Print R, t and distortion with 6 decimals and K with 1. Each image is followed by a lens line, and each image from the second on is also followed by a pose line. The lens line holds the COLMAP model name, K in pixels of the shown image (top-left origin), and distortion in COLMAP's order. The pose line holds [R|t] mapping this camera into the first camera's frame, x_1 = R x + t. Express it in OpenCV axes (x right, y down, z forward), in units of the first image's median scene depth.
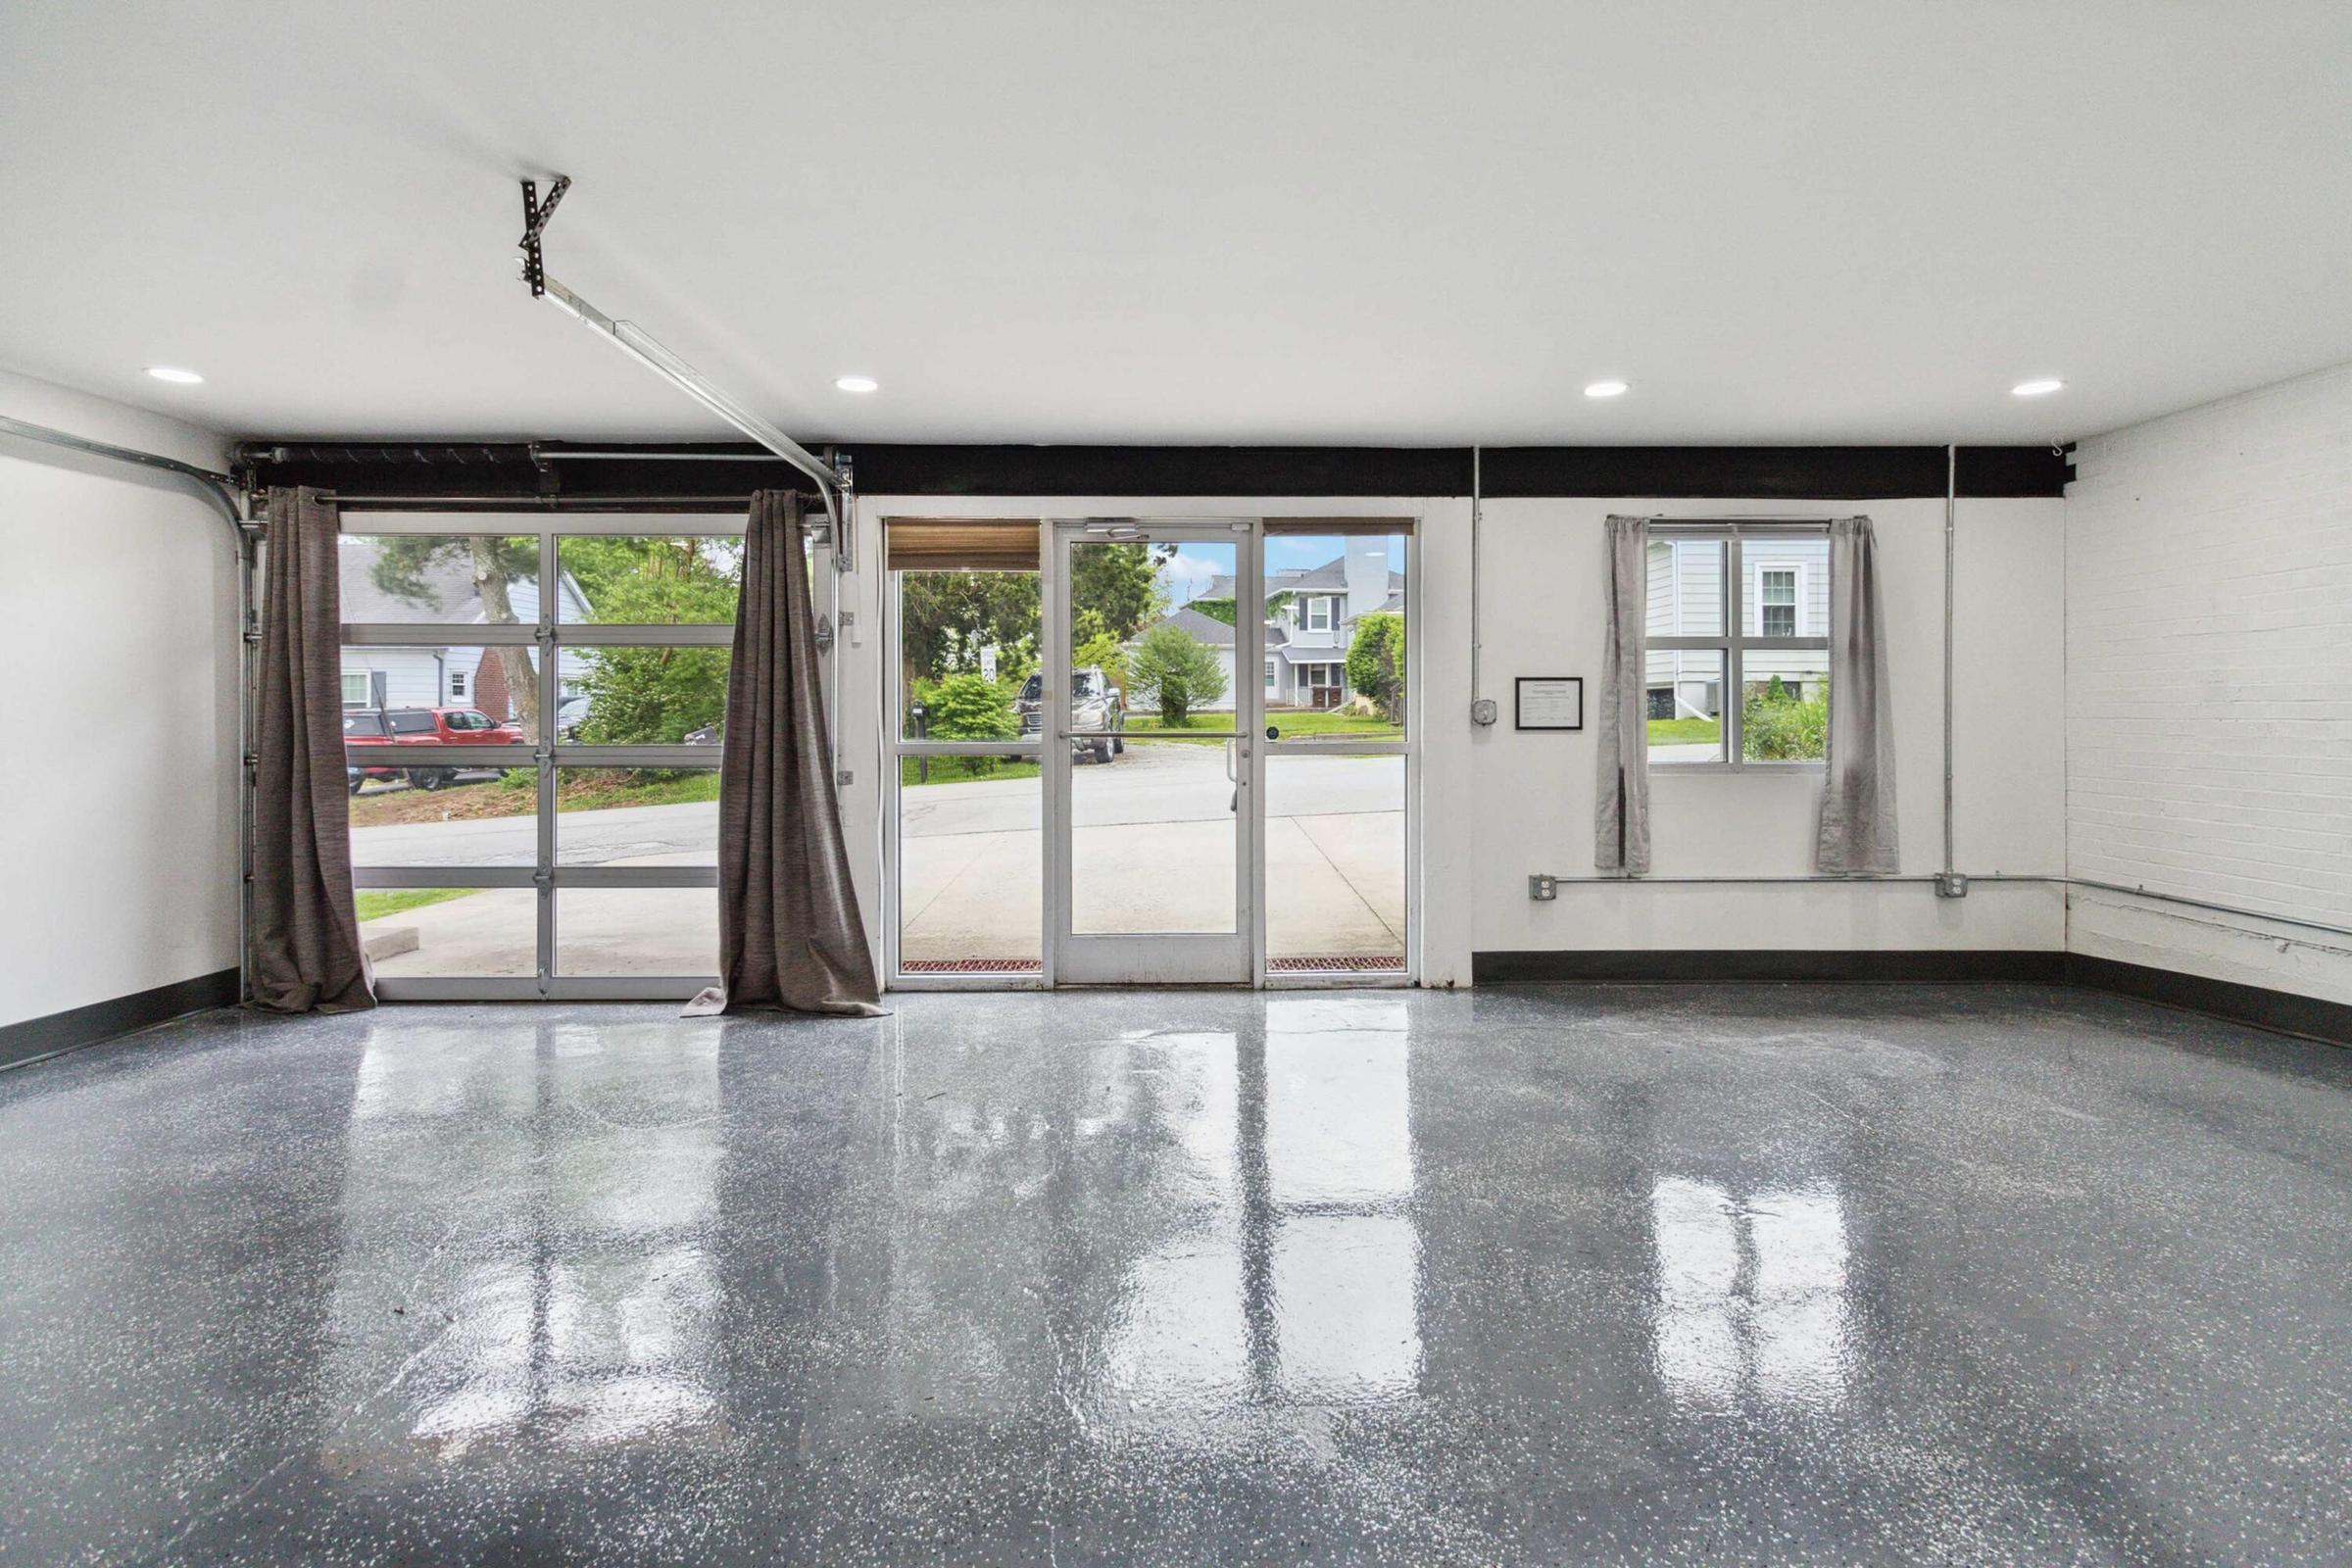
lens RADIAL K [[1114.3, 0, 1165.1], [0, 1114.3, 712.7], [0, 0, 1]] dist [-0.002154, 0.000883]
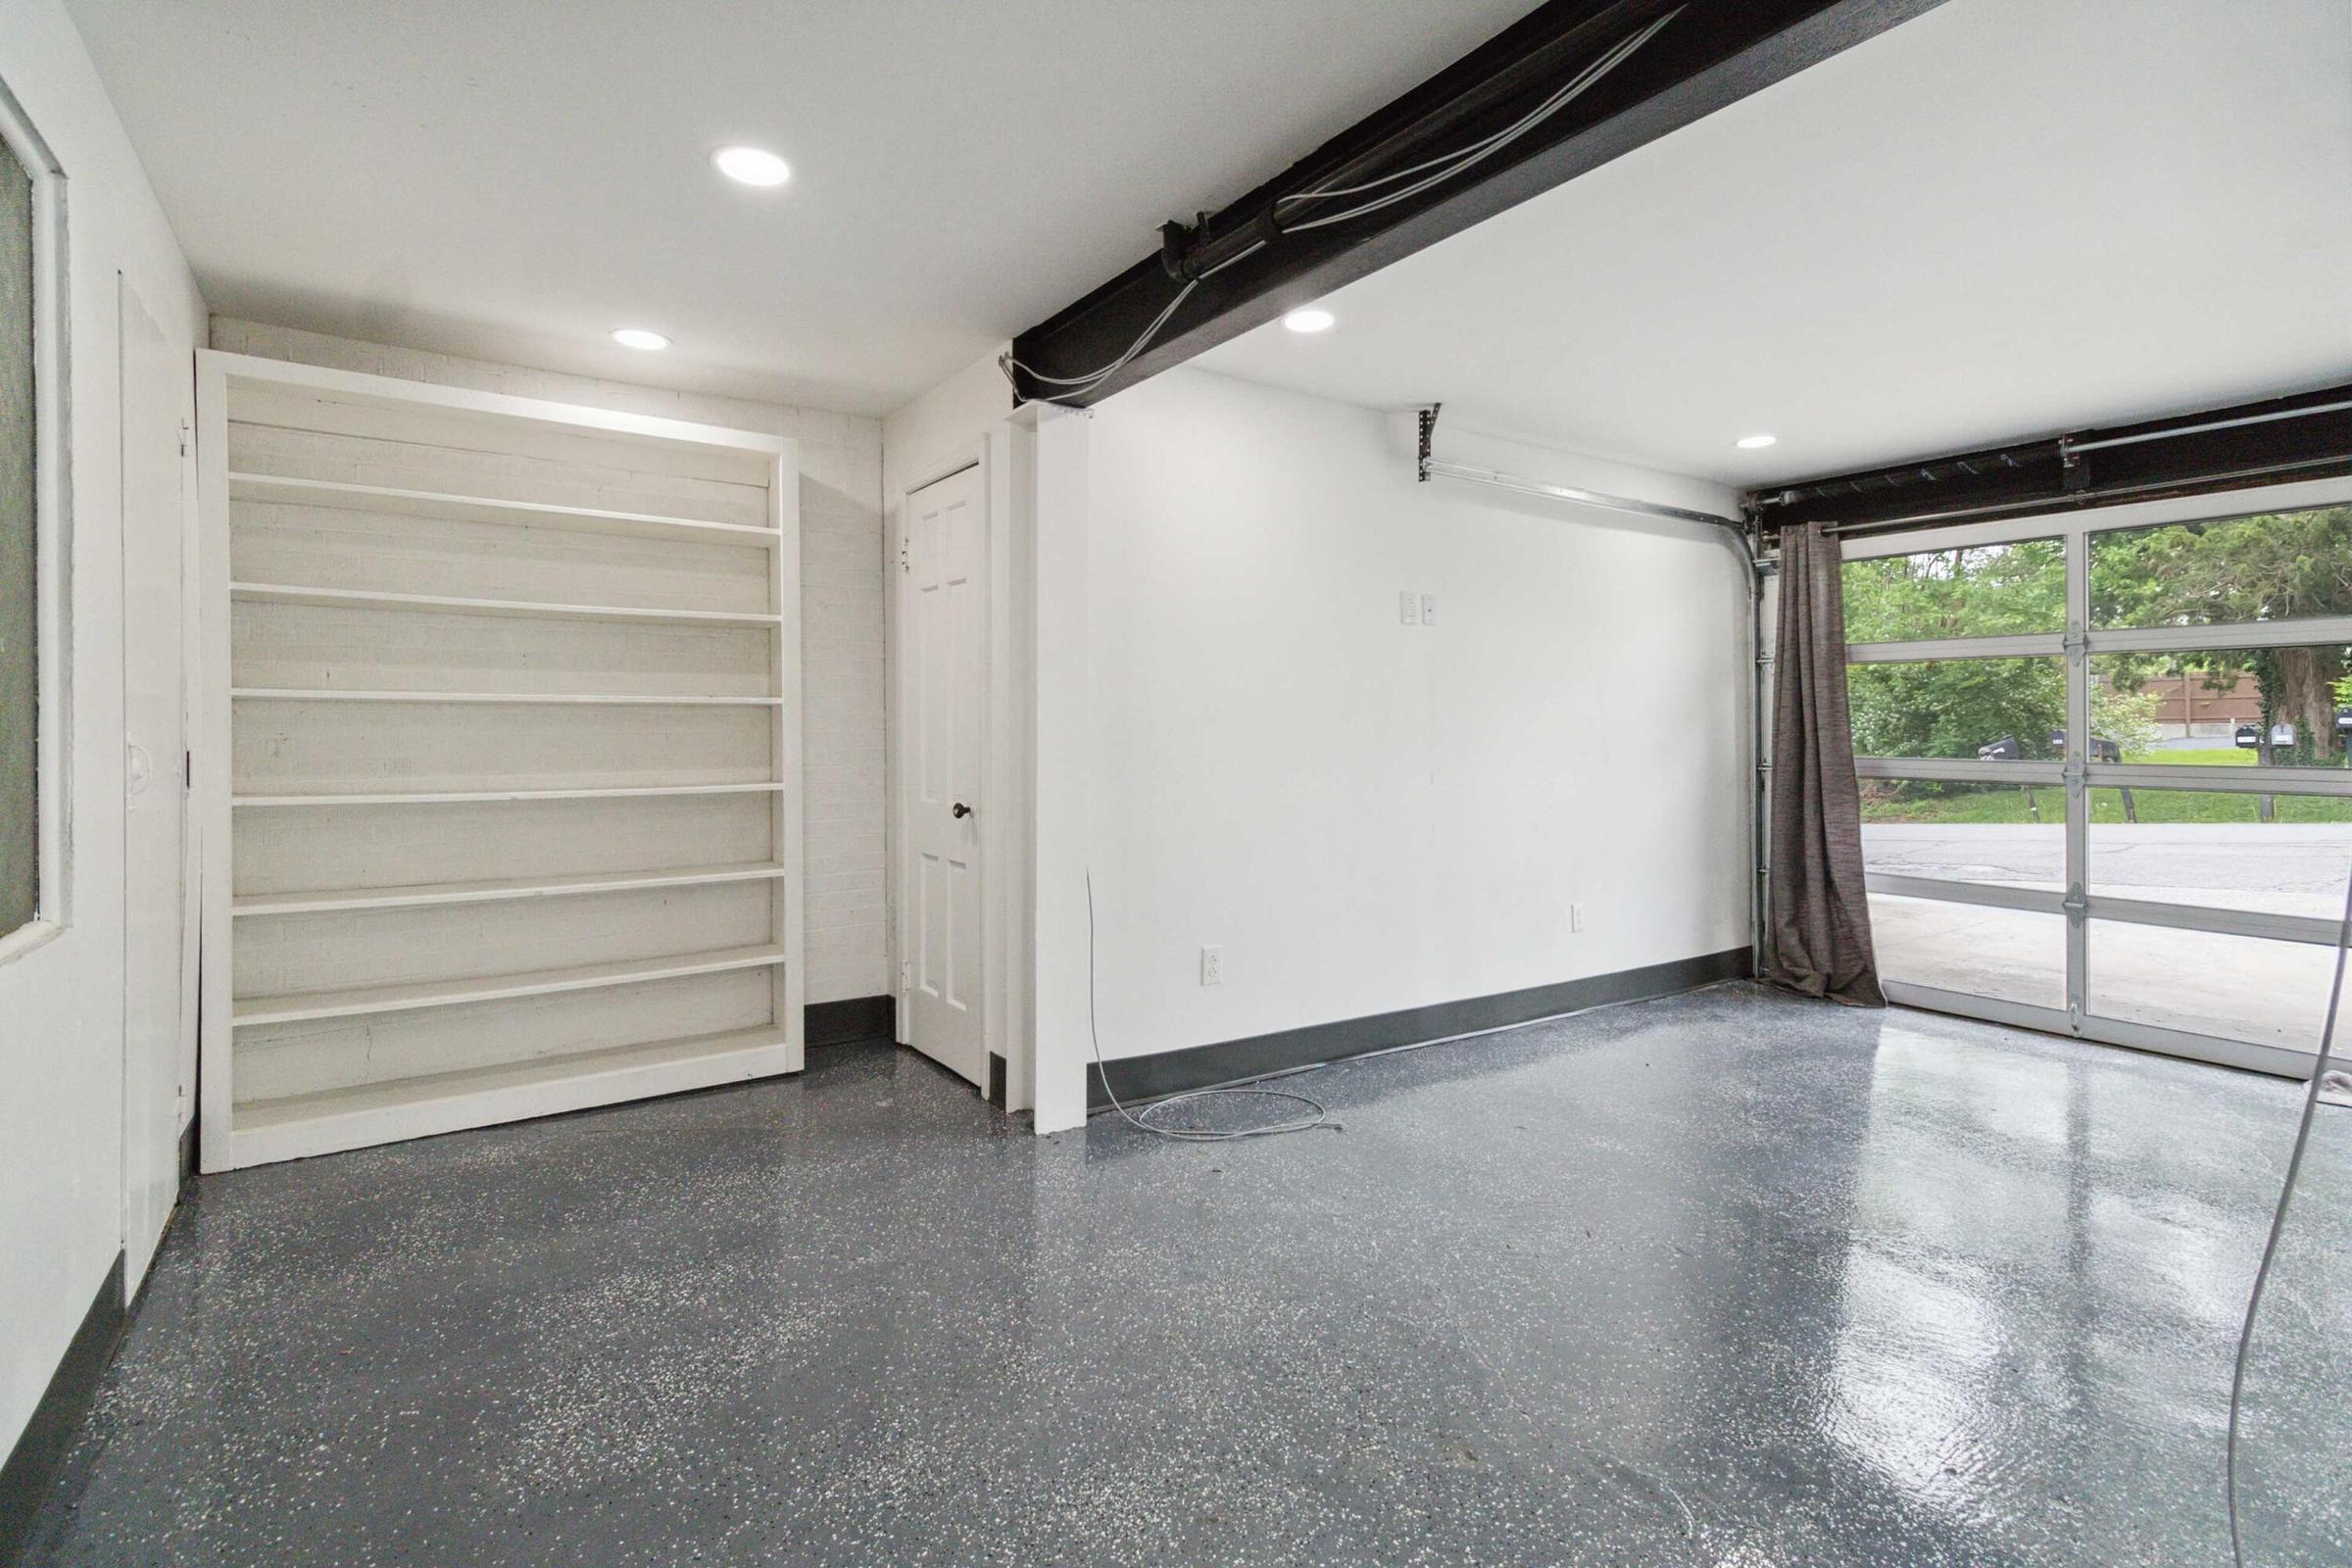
lens RADIAL K [[1097.5, 0, 1174.5], [0, 1097.5, 726.9], [0, 0, 1]] dist [0.000008, 0.000445]
pose [[0.561181, 0.001461, -0.827692, -0.218878], [0.001855, 0.999994, 0.003023, -0.004273], [0.827691, -0.003232, 0.561175, -0.131259]]
